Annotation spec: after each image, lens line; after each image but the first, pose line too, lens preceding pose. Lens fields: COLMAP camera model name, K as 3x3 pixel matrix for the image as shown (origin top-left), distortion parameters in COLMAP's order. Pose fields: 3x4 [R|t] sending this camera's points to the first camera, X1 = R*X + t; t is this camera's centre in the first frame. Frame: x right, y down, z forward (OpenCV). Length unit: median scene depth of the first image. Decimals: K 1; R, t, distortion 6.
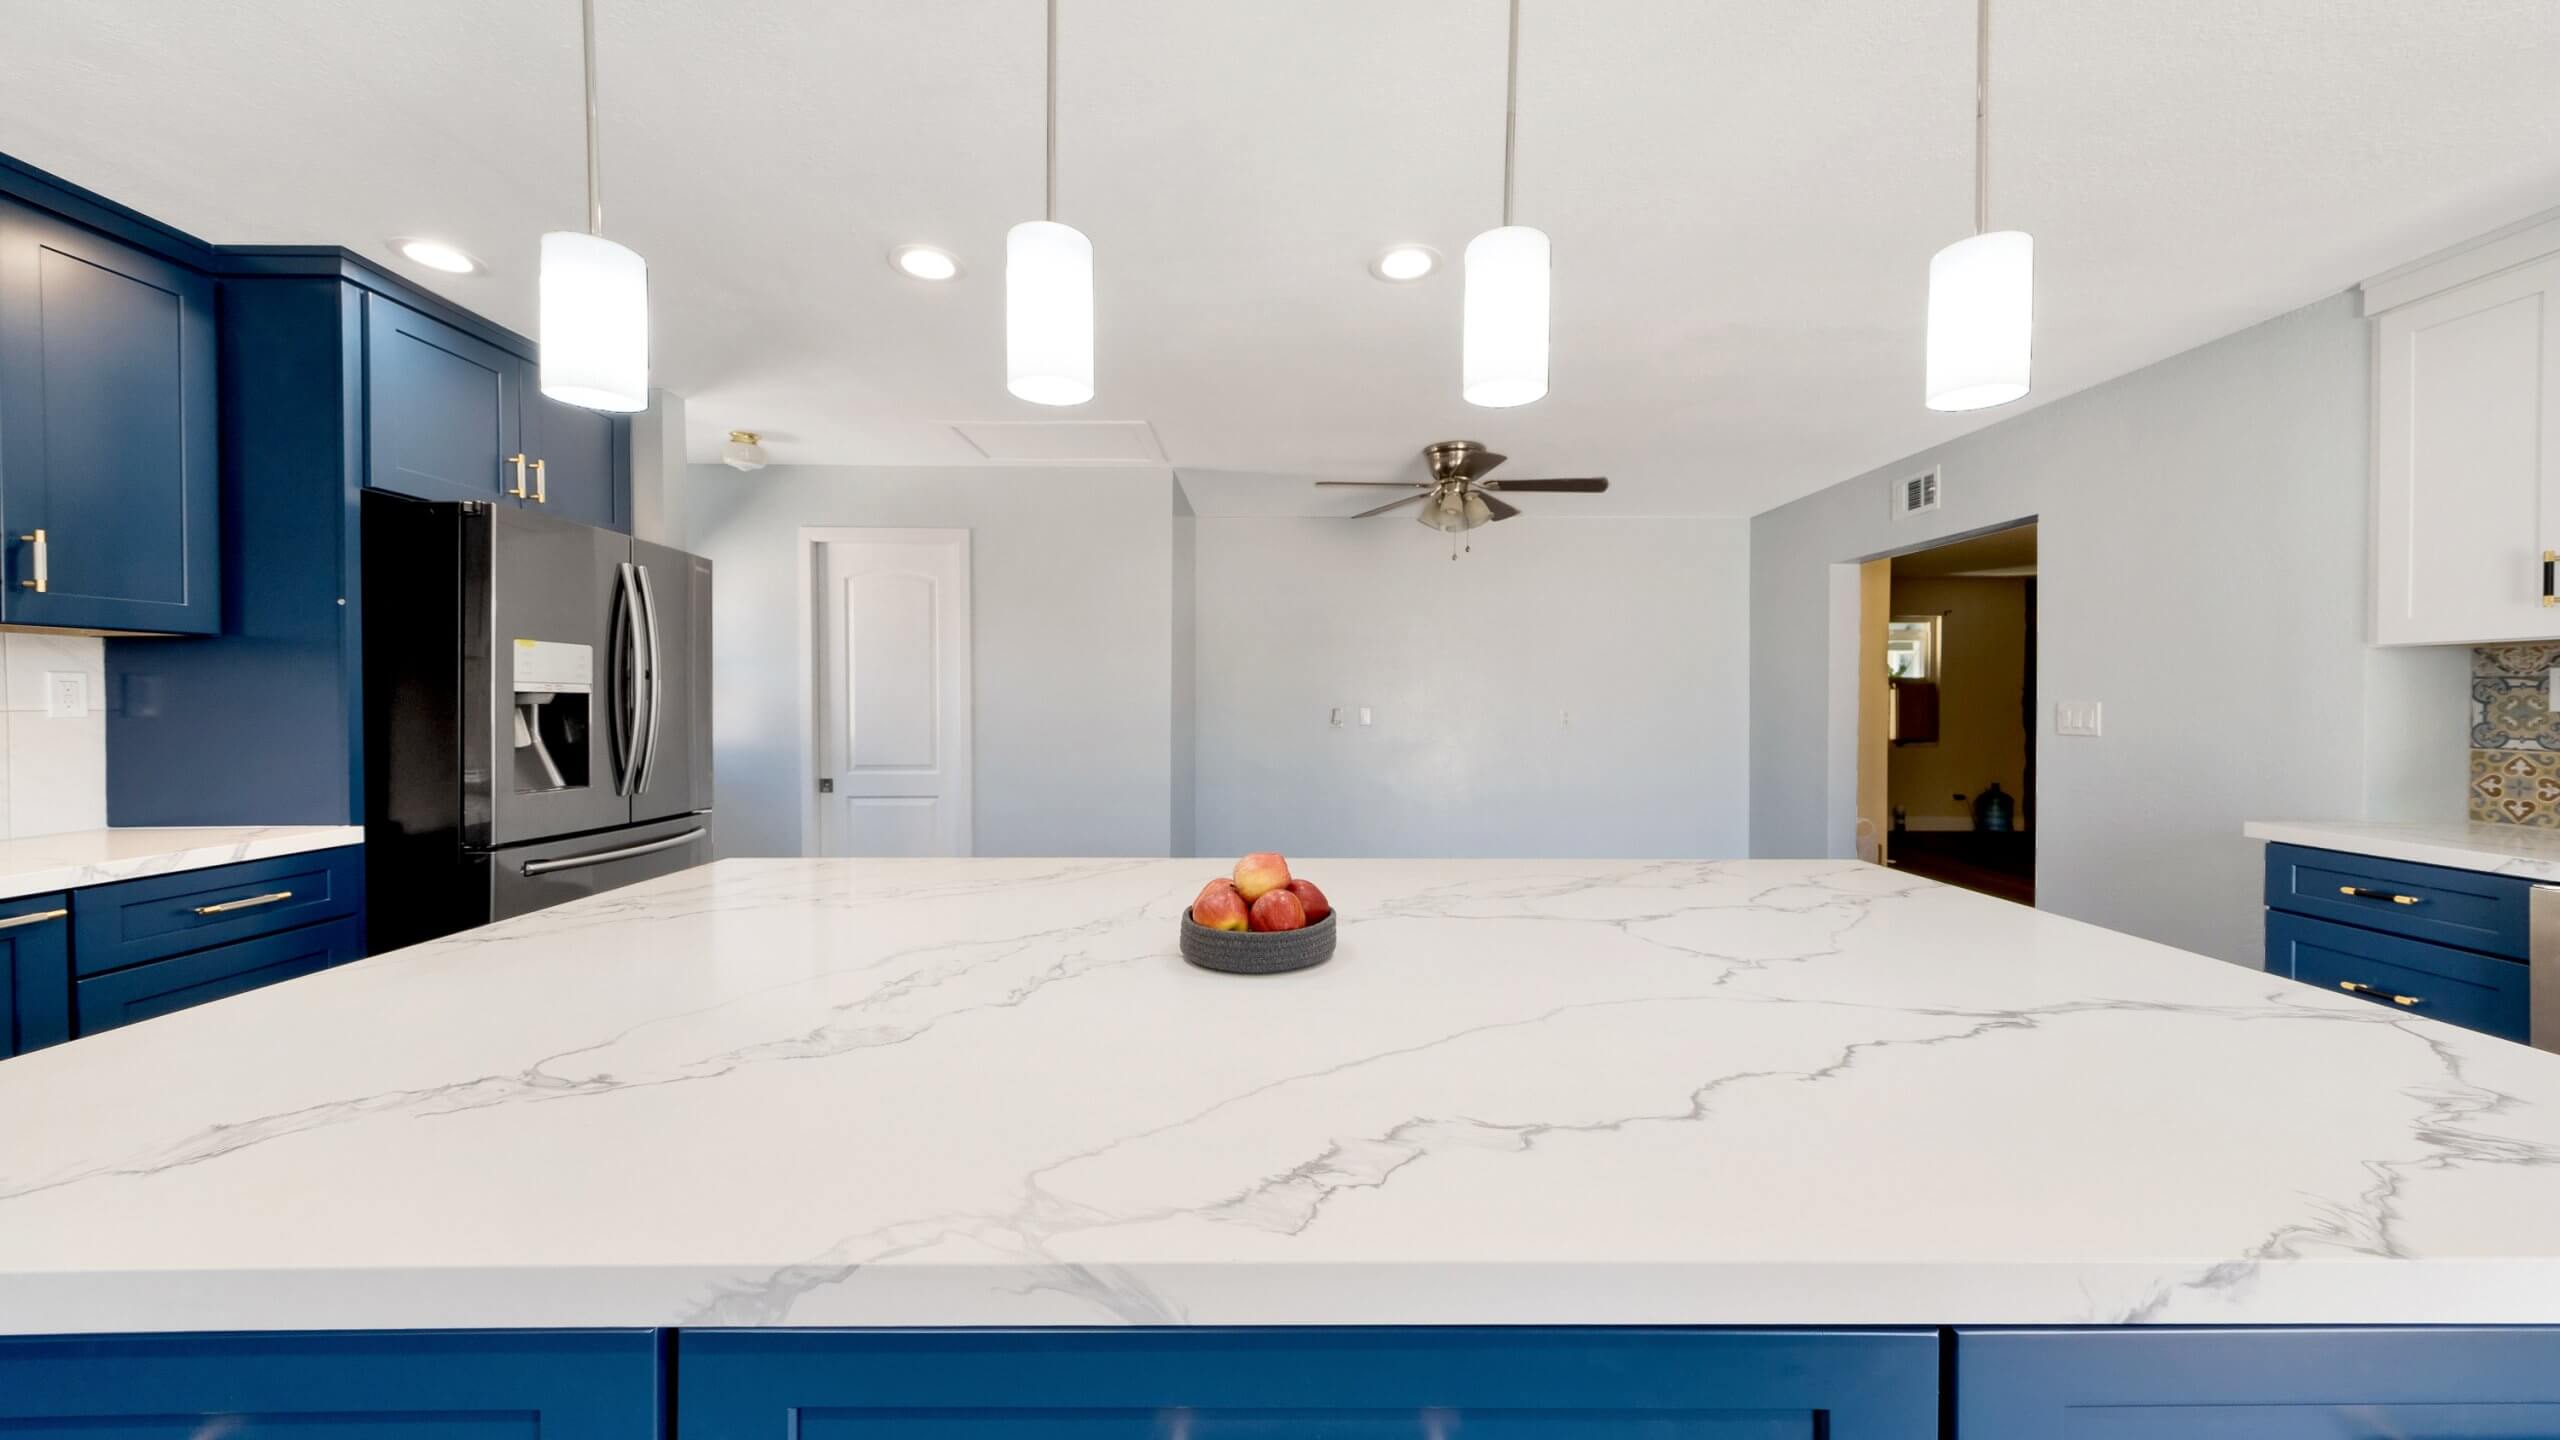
lens RADIAL K [[891.7, 0, 1310.0], [0, 891.7, 704.7], [0, 0, 1]] dist [0.003152, 0.000393]
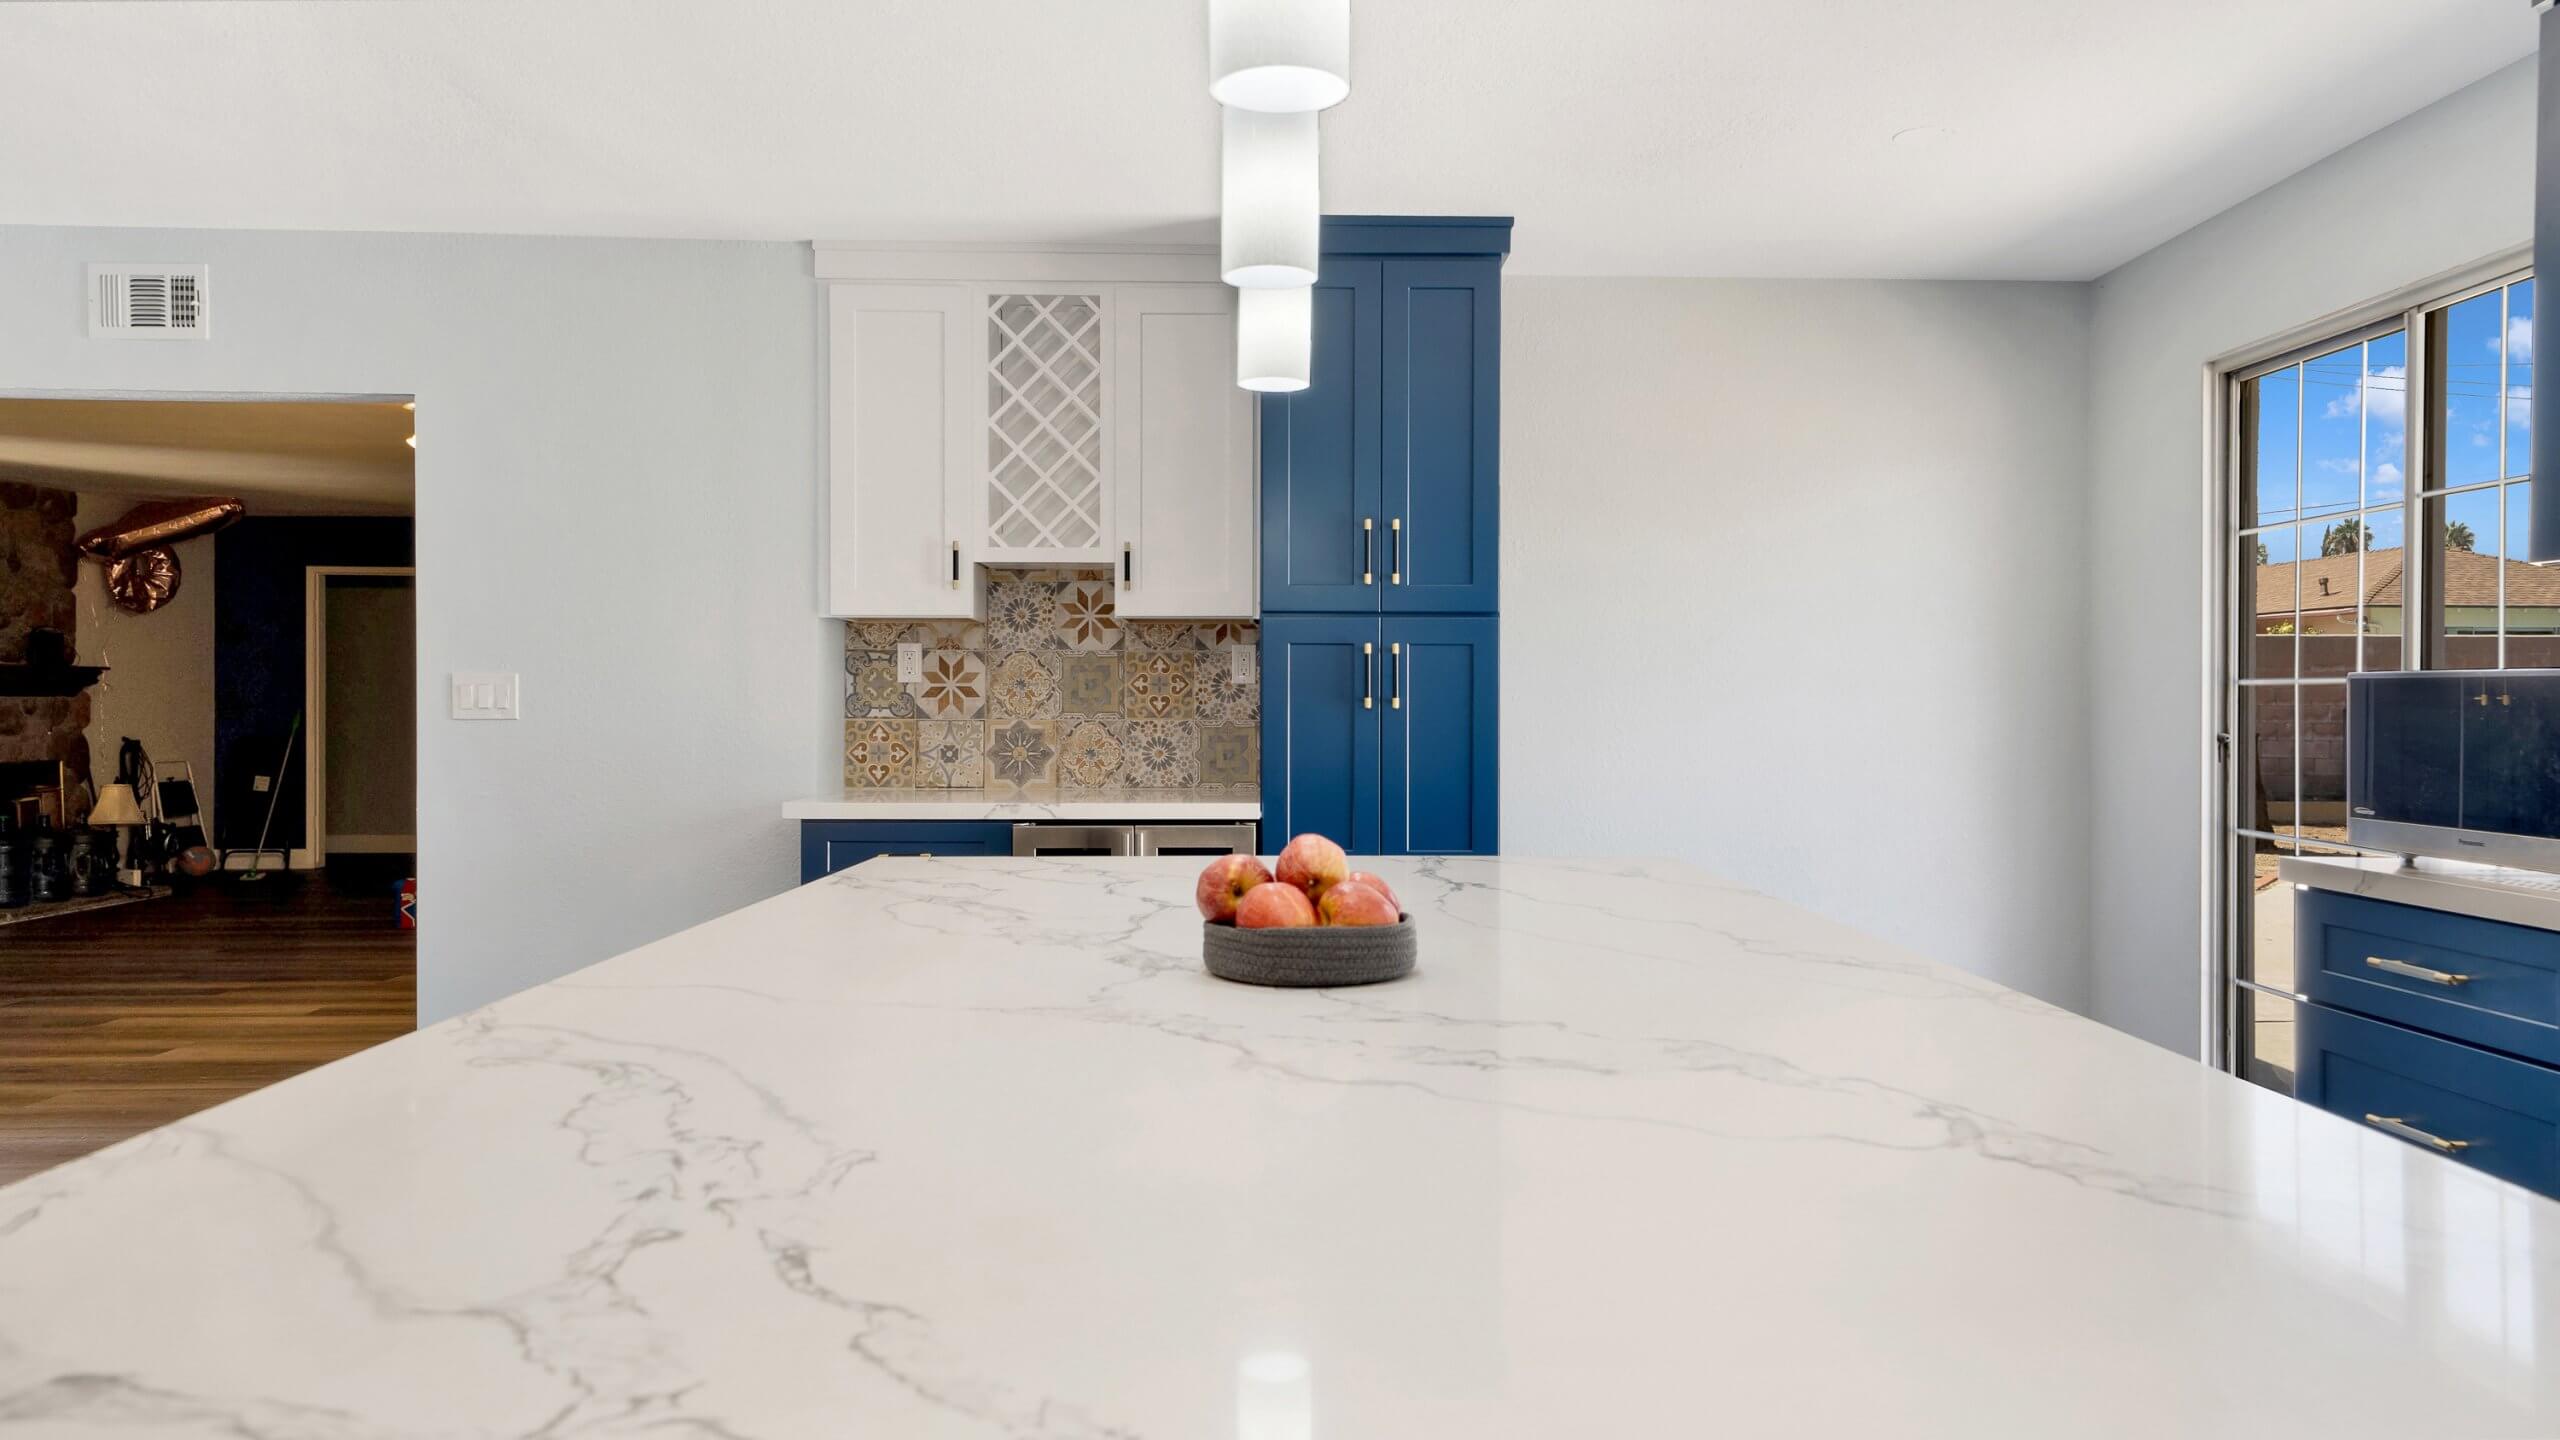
lens RADIAL K [[1753.8, 0, 1261.8], [0, 1753.8, 708.8], [0, 0, 1]] dist [0.024038, 0.011230]
pose [[-0.000217, -0.005618, 0.999984, -0.762678], [0.004259, 0.999975, 0.005619, 0.028920], [-0.999991, 0.004260, -0.000193, 0.530678]]
